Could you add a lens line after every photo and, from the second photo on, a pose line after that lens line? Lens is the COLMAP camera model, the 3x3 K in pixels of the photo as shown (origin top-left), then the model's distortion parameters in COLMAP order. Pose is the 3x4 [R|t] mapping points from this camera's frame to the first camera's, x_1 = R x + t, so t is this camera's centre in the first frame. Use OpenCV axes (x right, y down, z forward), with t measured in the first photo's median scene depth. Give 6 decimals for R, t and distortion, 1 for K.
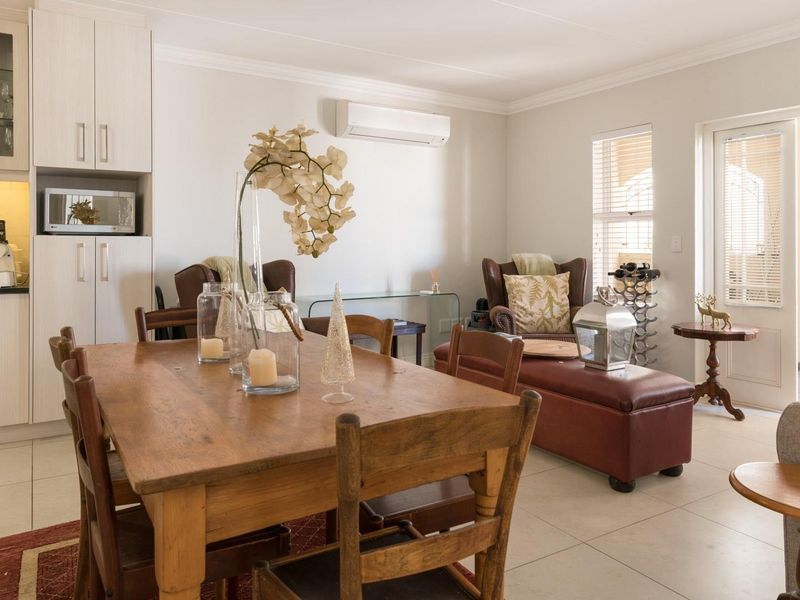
lens RADIAL K [[600.1, 0, 399.1], [0, 600.1, 237.5], [0, 0, 1]] dist [-0.000188, 0.002196]
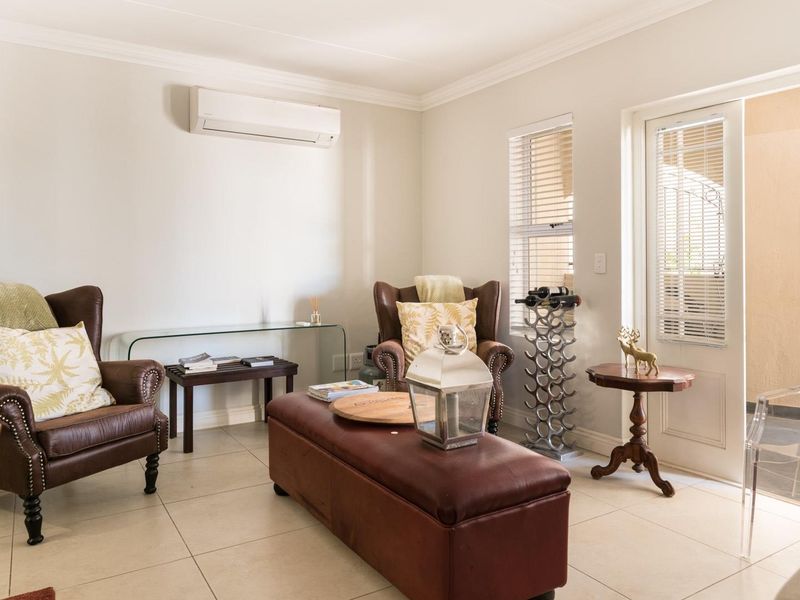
lens RADIAL K [[596.2, 0, 403.0], [0, 596.2, 257.4], [0, 0, 1]] dist [-0.002096, 0.001417]
pose [[0.999958, -0.003550, 0.008496, 0.179651], [0.003563, 0.999993, -0.001474, 0.002931], [-0.008491, 0.001504, 0.999963, 0.198502]]
